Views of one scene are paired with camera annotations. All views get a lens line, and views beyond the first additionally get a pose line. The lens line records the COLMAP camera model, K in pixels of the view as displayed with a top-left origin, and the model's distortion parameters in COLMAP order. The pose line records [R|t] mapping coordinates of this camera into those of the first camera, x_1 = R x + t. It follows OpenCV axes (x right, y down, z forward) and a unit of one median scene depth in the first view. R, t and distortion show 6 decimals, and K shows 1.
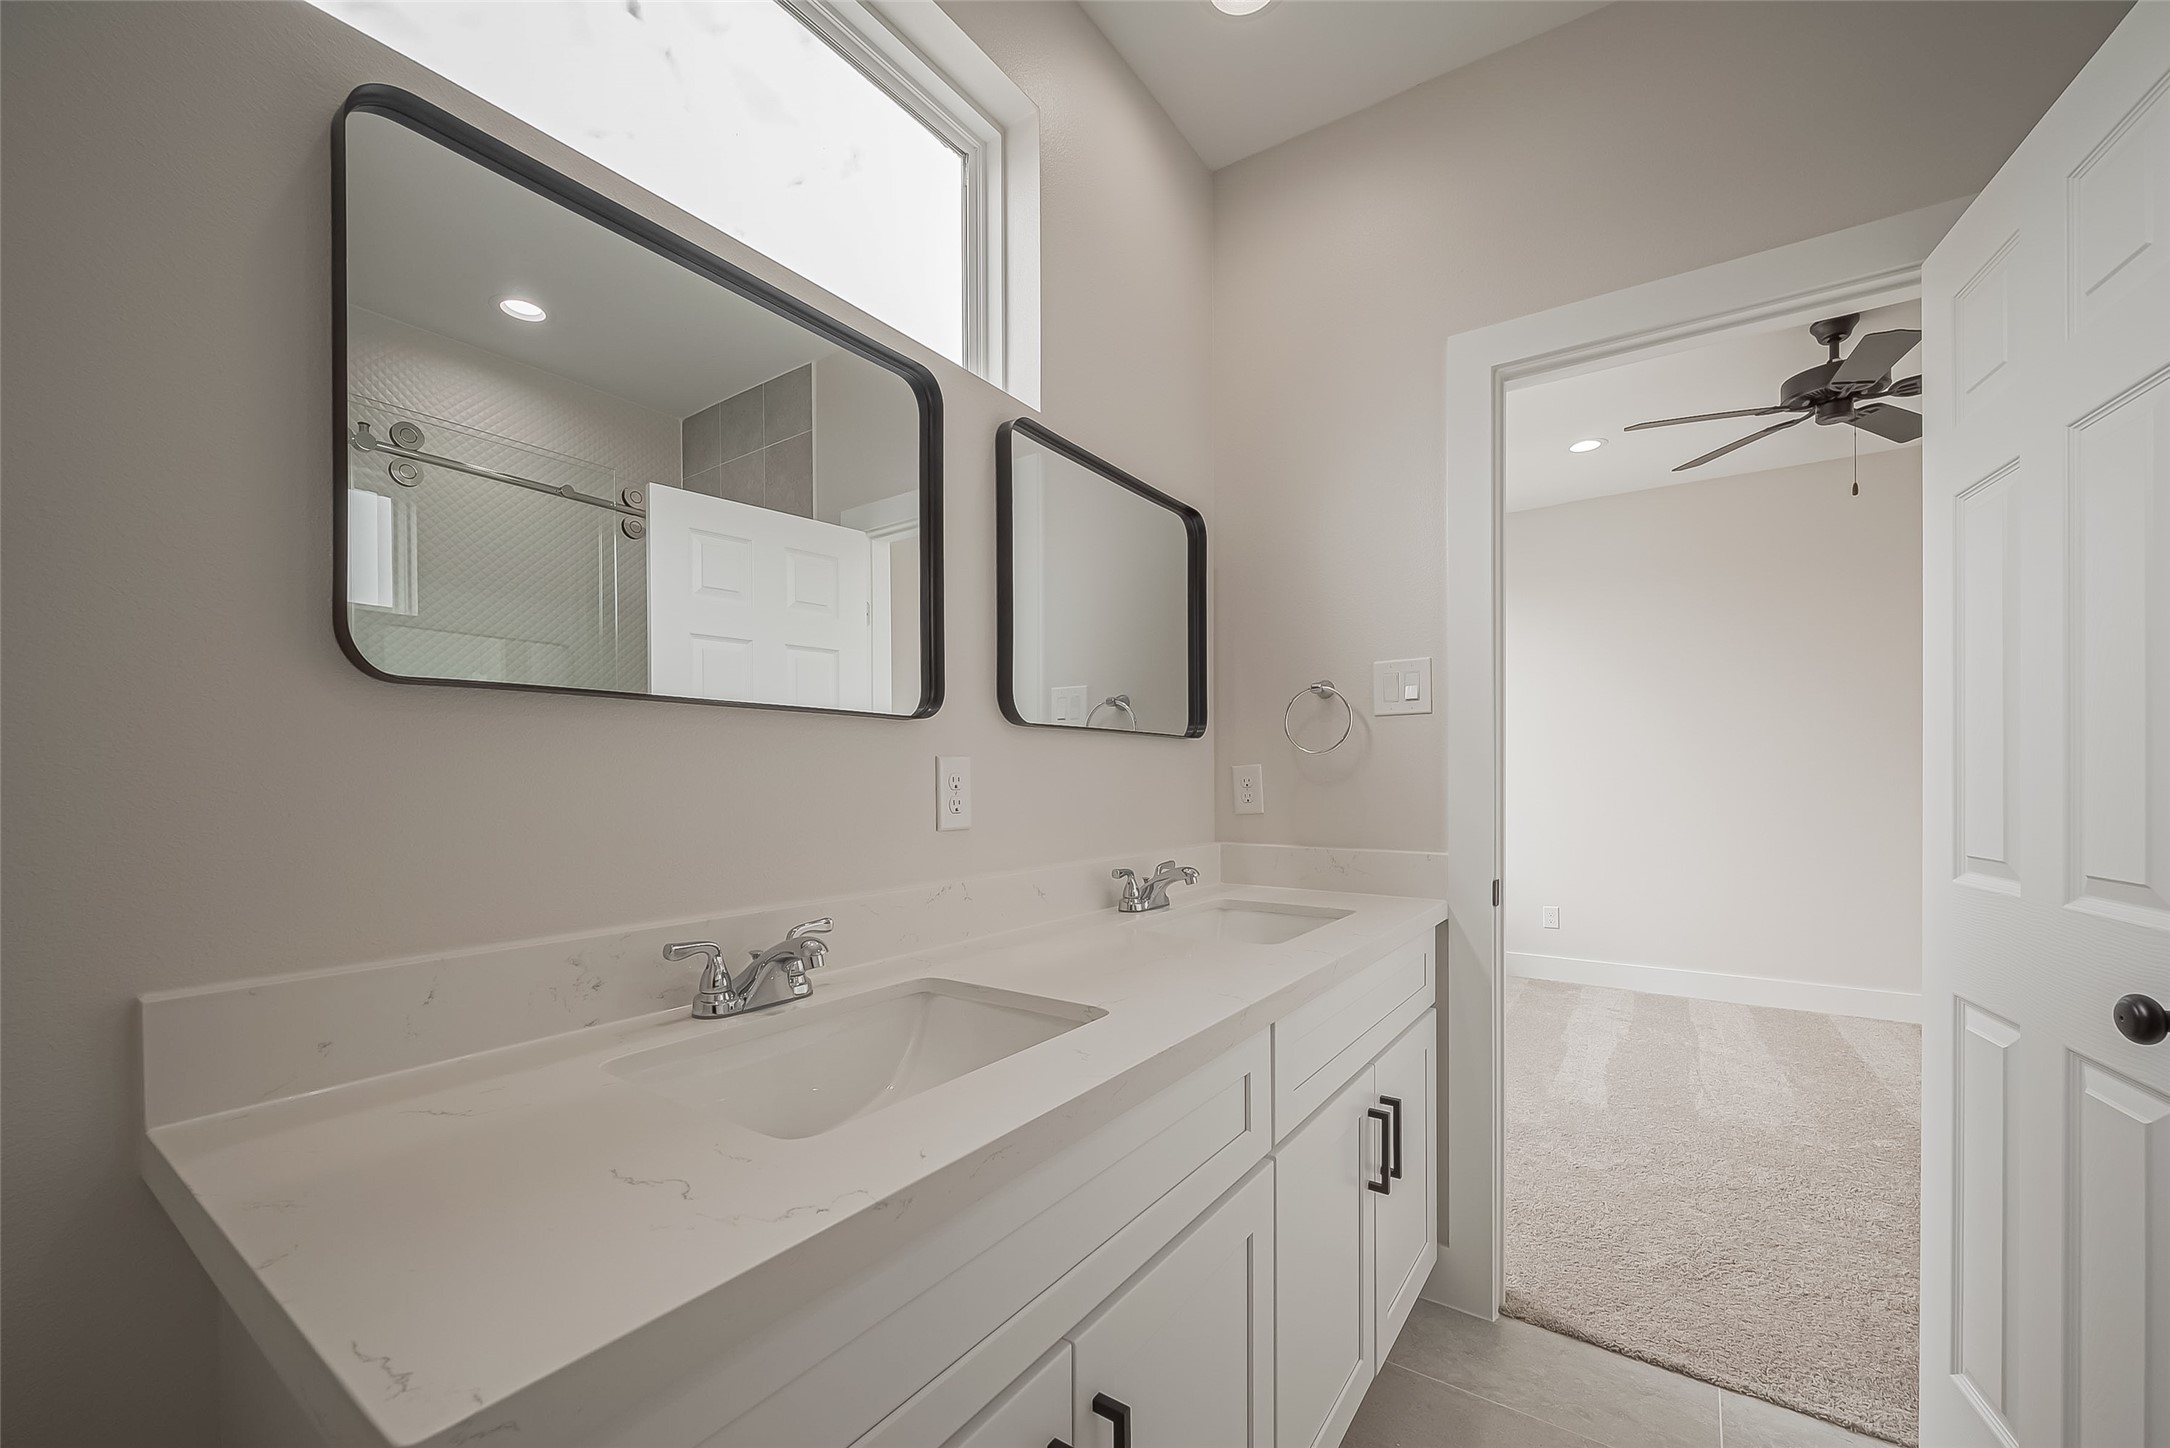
lens RADIAL K [[858.5, 0, 1086.2], [0, 858.5, 780.4], [0, 0, 1]] dist [-0.002893, -0.000248]
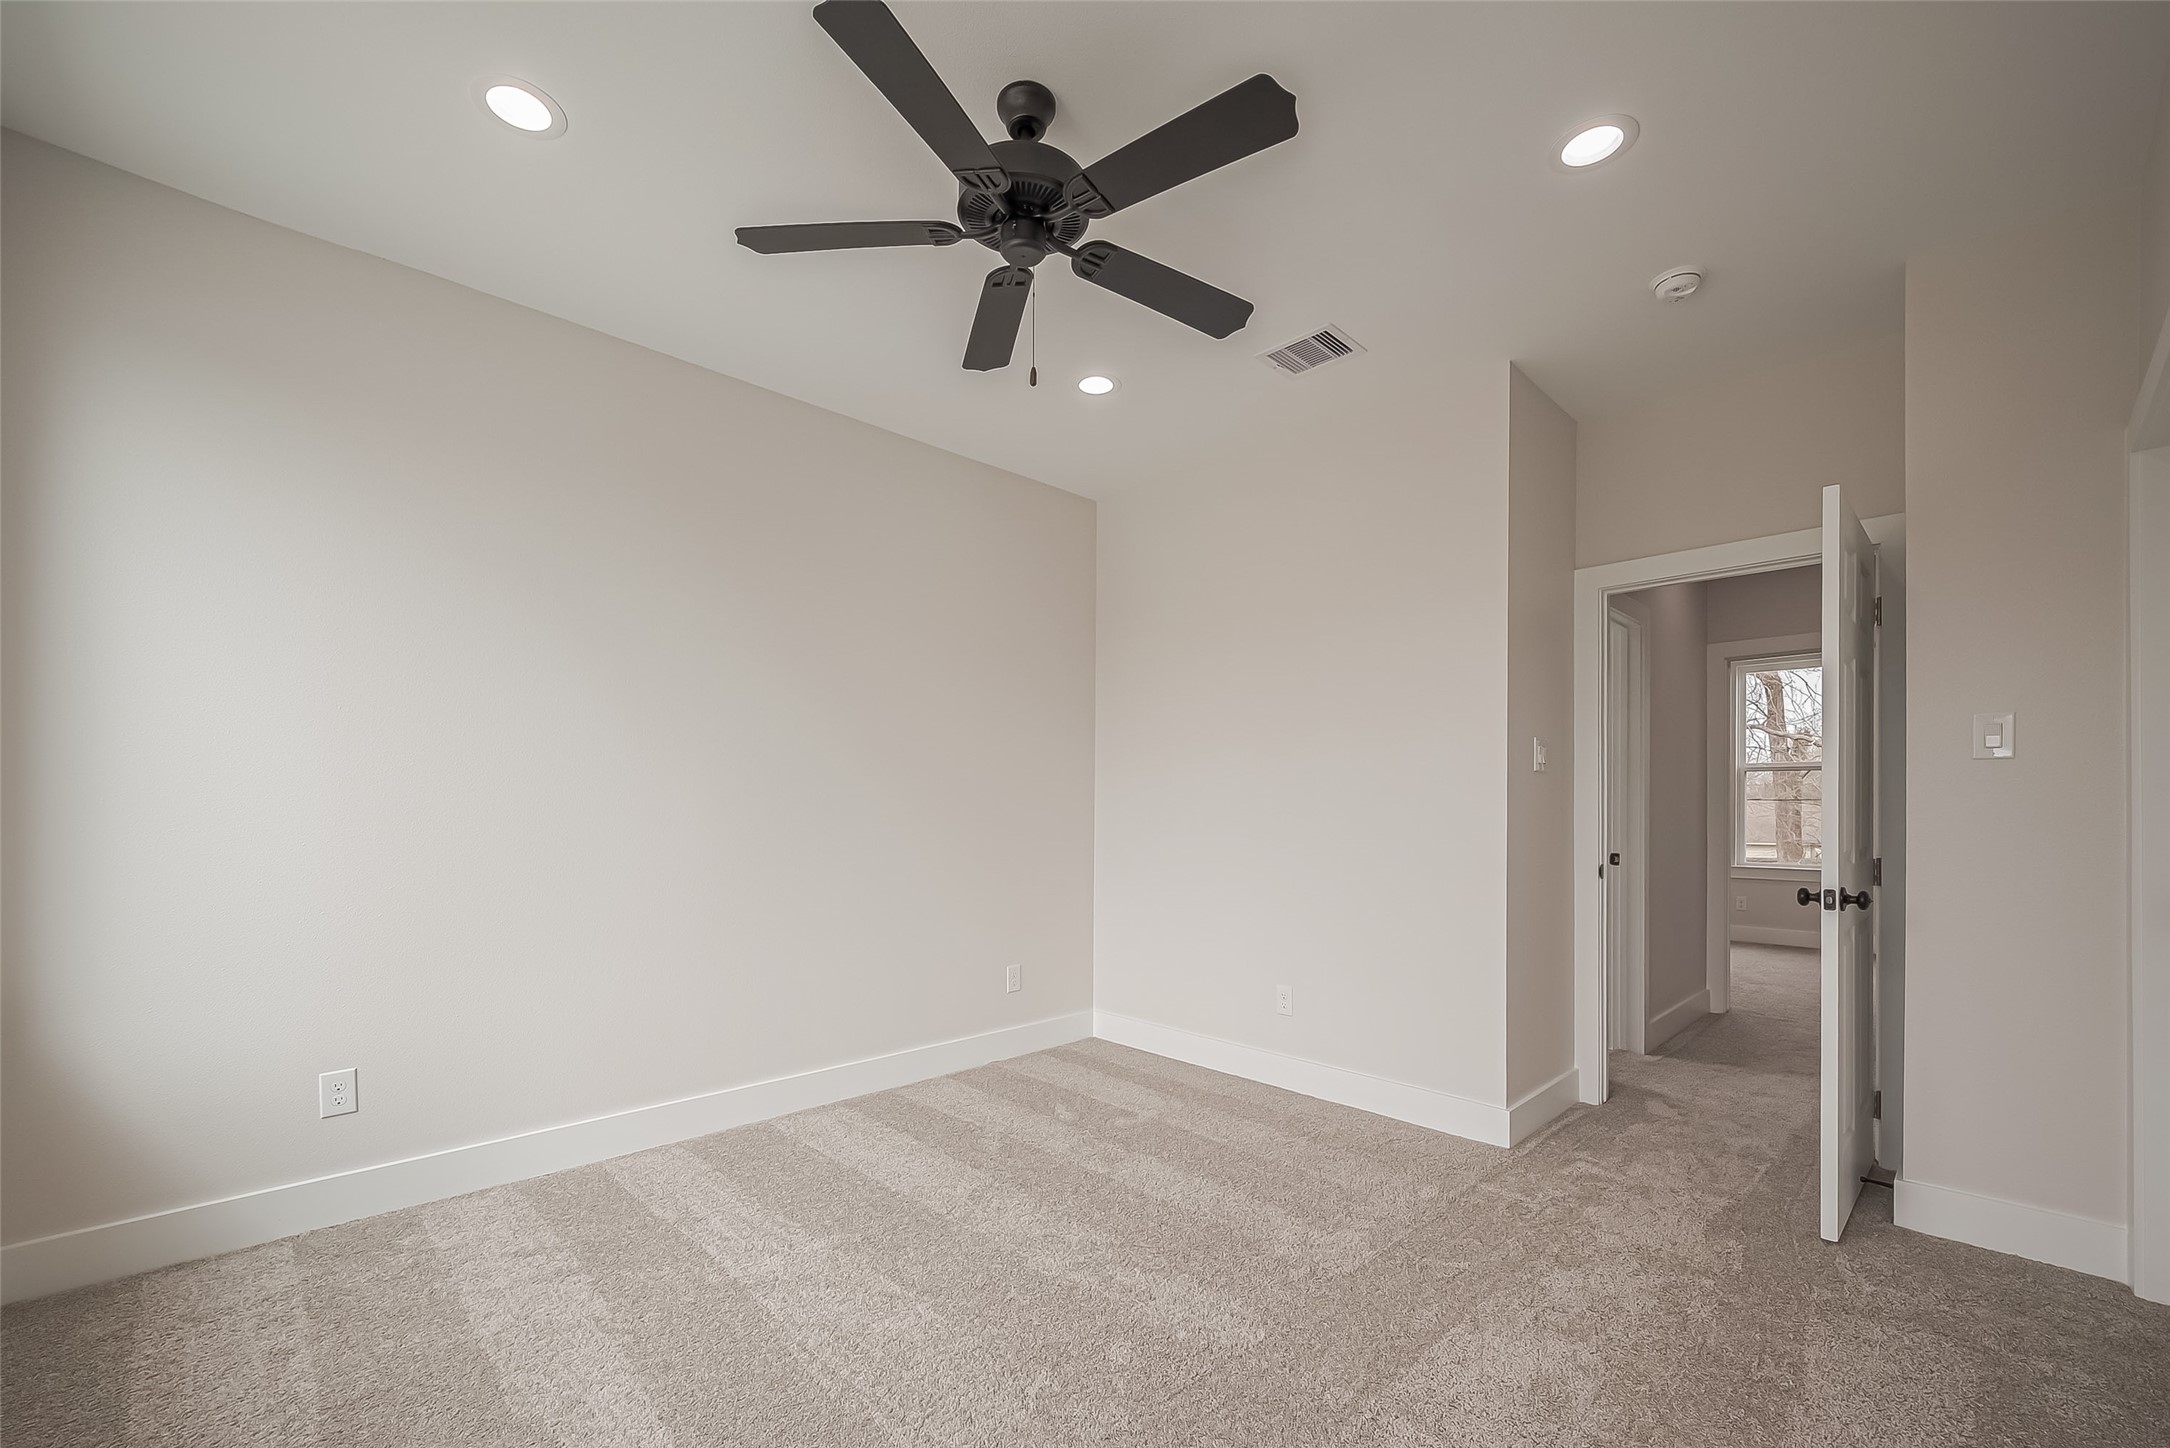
lens RADIAL K [[874.0, 0, 1081.7], [0, 874.0, 812.6], [0, 0, 1]] dist [-0.002872, -0.000611]
pose [[0.193242, 0.004917, 0.981139, 0.178417], [-0.004950, 0.999980, -0.004037, 0.003358], [-0.981139, -0.004077, 0.193262, 0.625547]]
